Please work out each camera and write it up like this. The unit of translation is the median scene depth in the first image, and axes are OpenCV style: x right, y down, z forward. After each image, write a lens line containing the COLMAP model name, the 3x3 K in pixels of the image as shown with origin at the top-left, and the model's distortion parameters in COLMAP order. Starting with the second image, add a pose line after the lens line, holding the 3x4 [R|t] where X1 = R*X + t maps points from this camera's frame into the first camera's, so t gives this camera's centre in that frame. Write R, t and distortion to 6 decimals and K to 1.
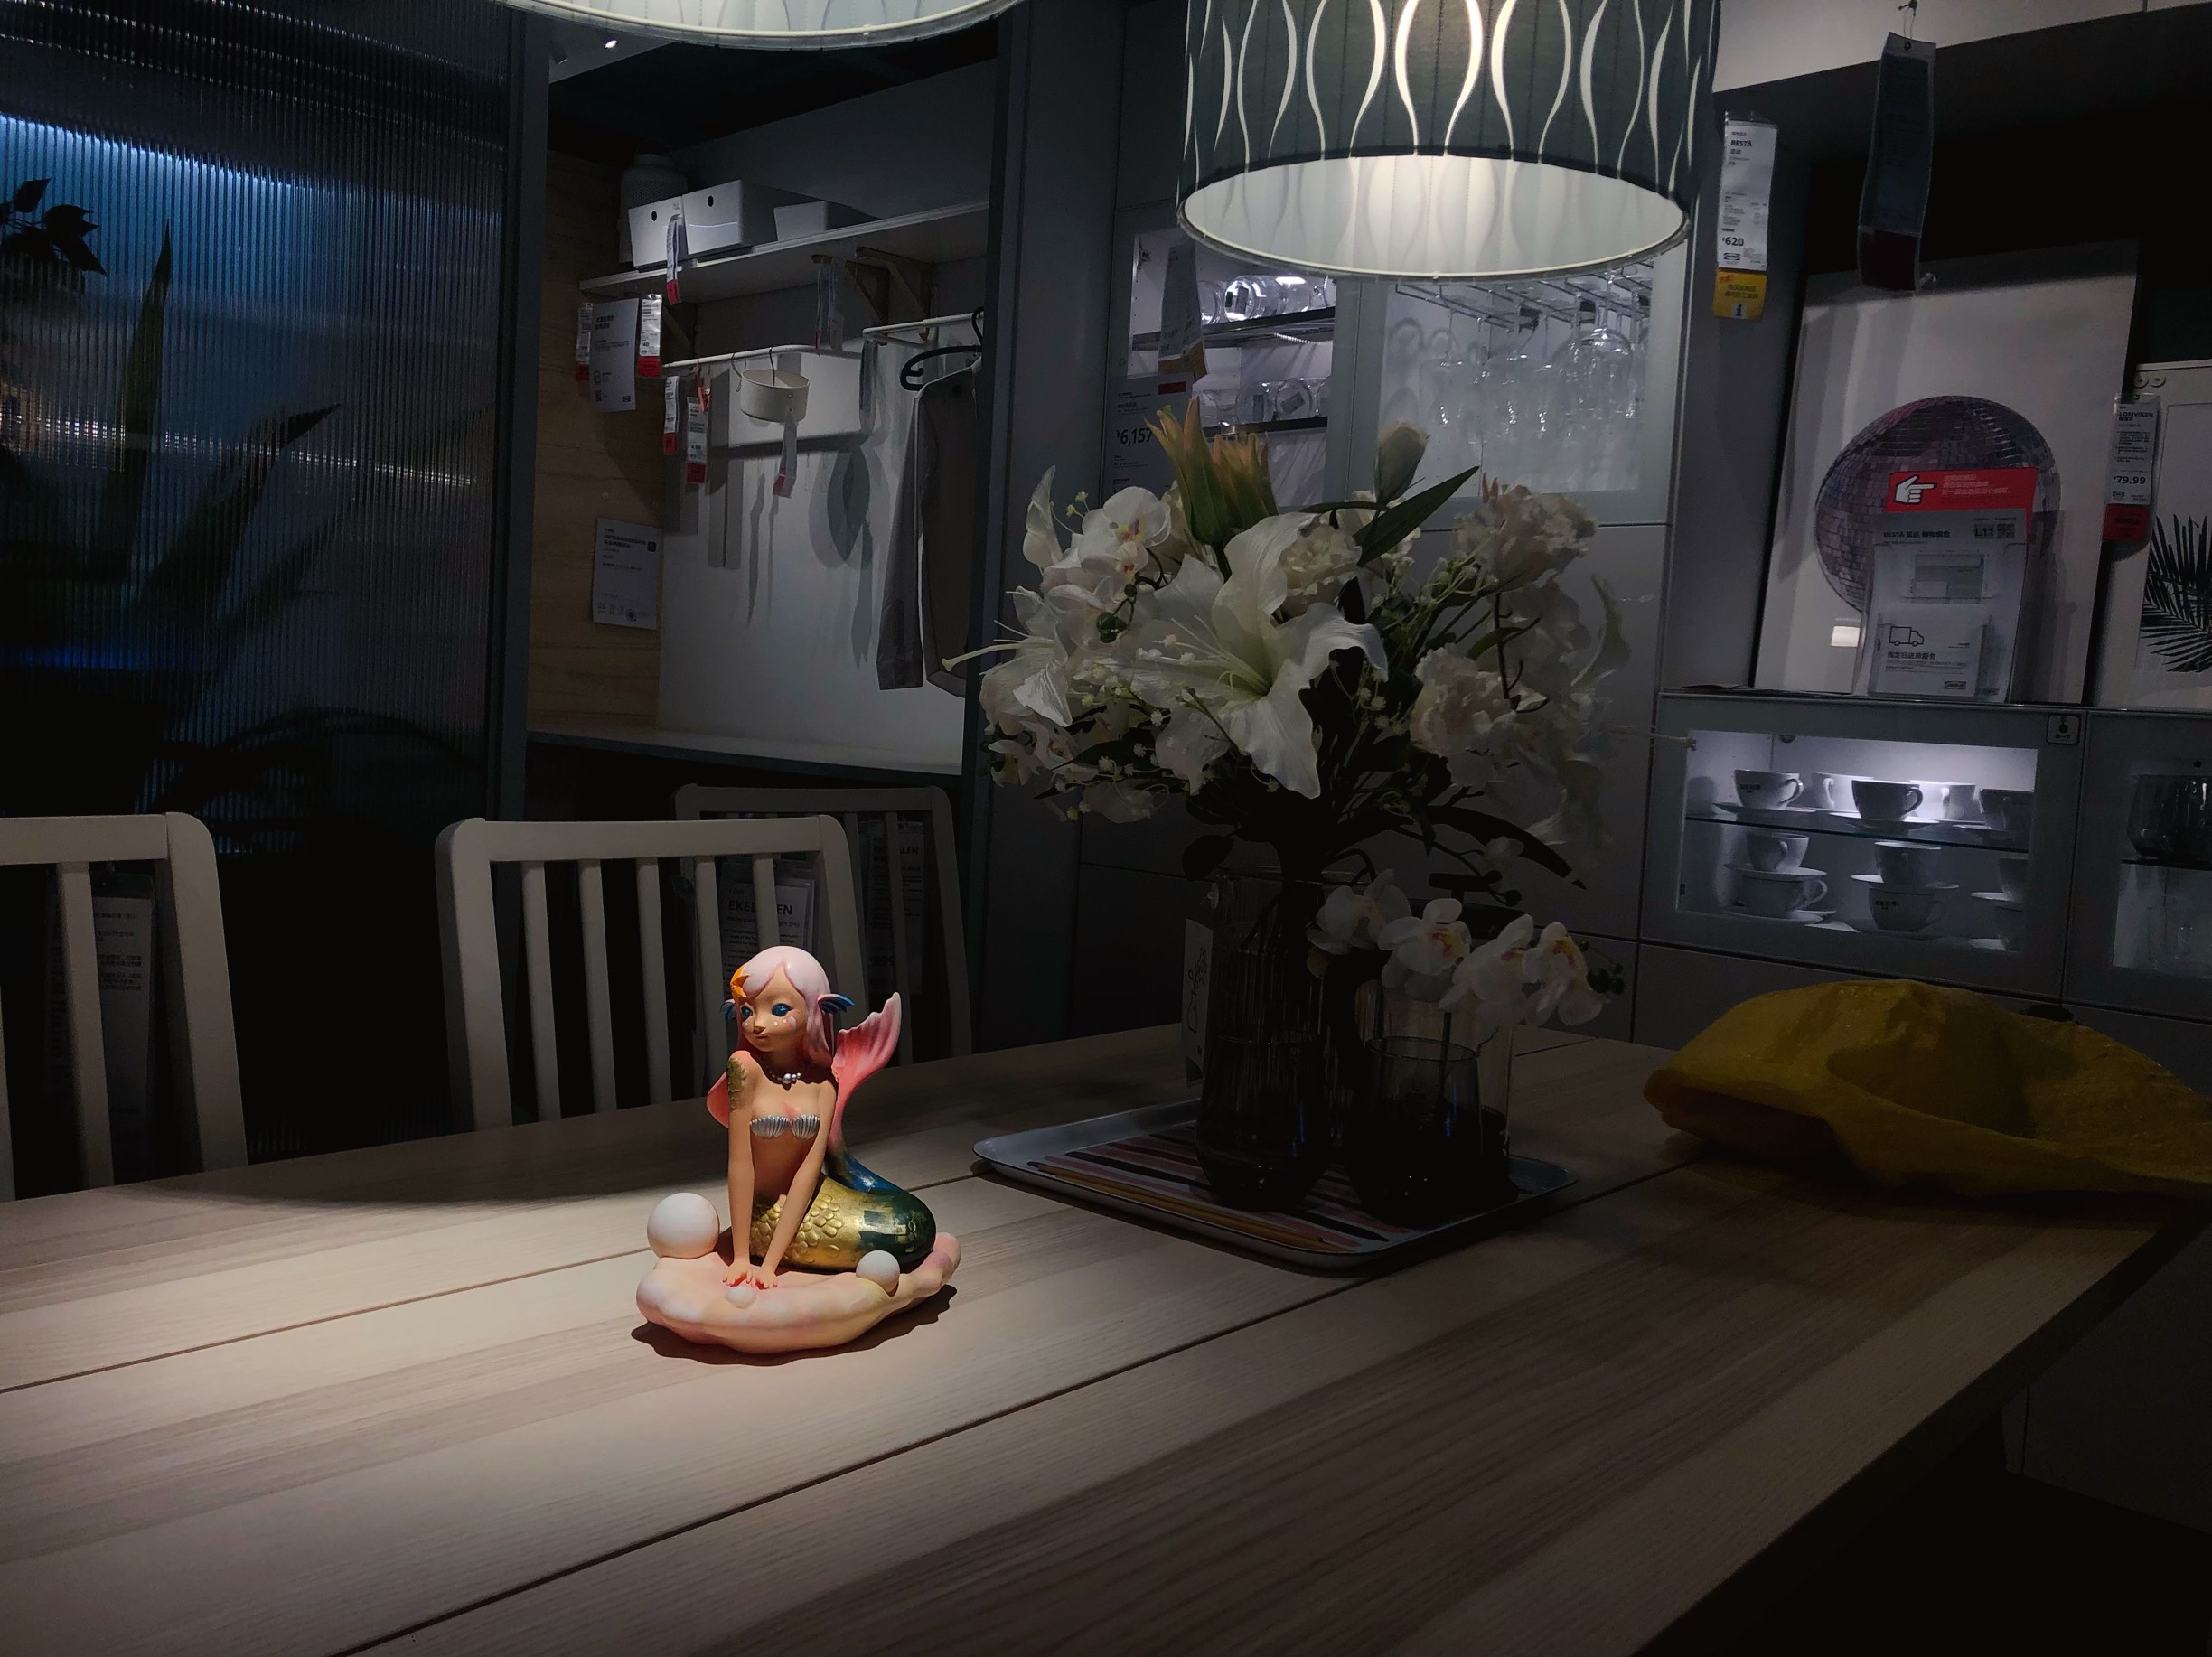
lens RADIAL K [[1833.2, 0, 1115.5], [0, 1833.2, 830.0], [0, 0, 1]] dist [0.036390, -0.052374]
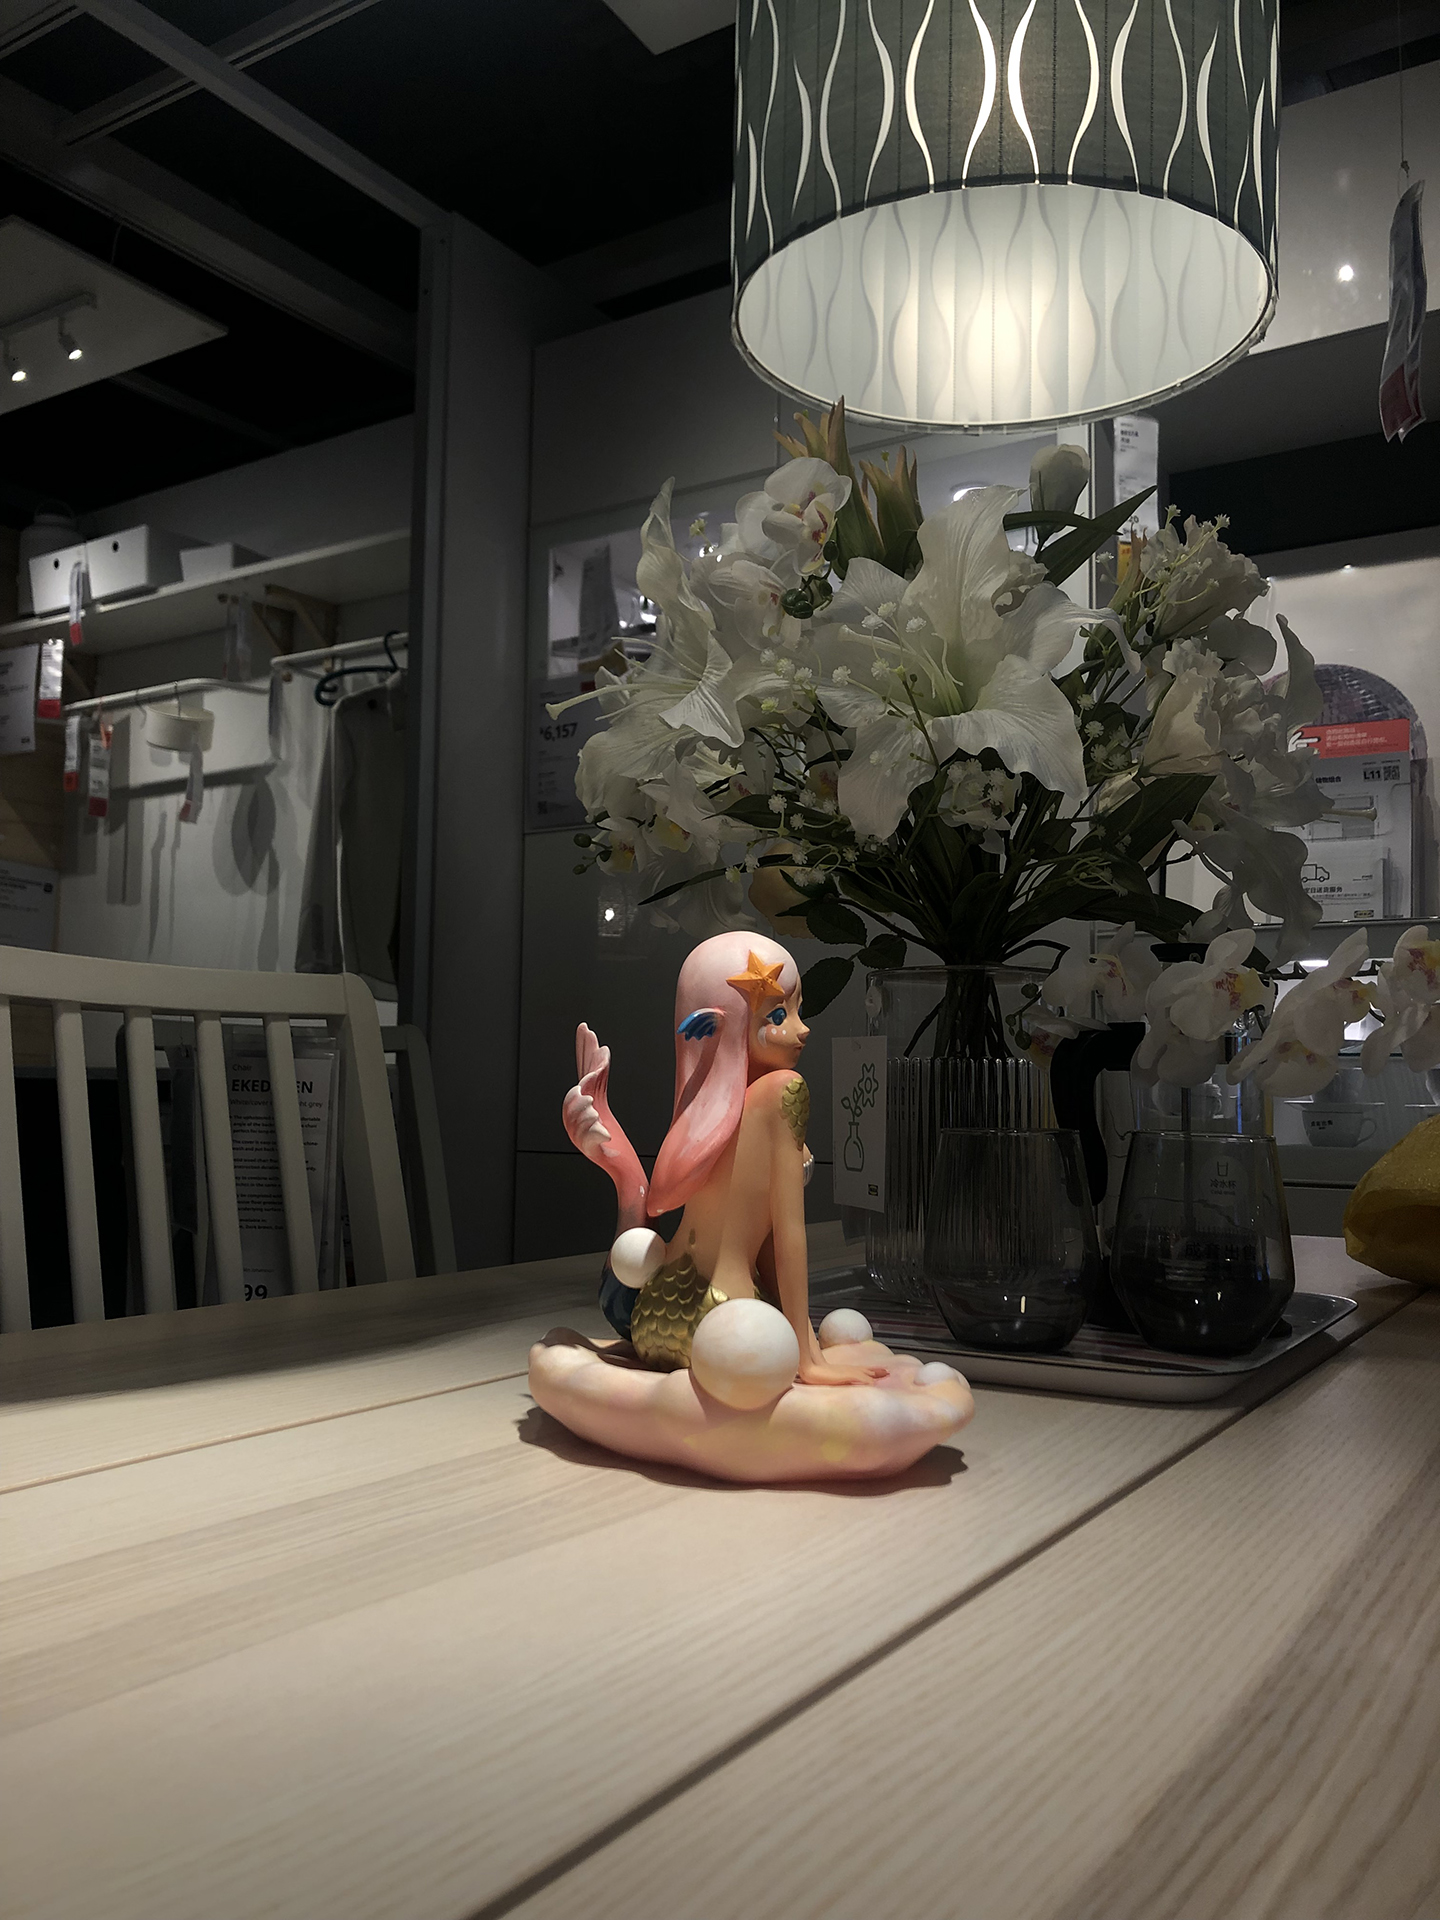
lens RADIAL K [[1591.3, 0, 724.5], [0, 1591.3, 963.8], [0, 0, 1]] dist [0.036390, -0.052374]
pose [[0.984804, -0.029762, 0.171100, -0.043020], [0.054353, 0.988533, -0.140886, 0.037274], [-0.164945, 0.148045, 0.975129, 0.098124]]
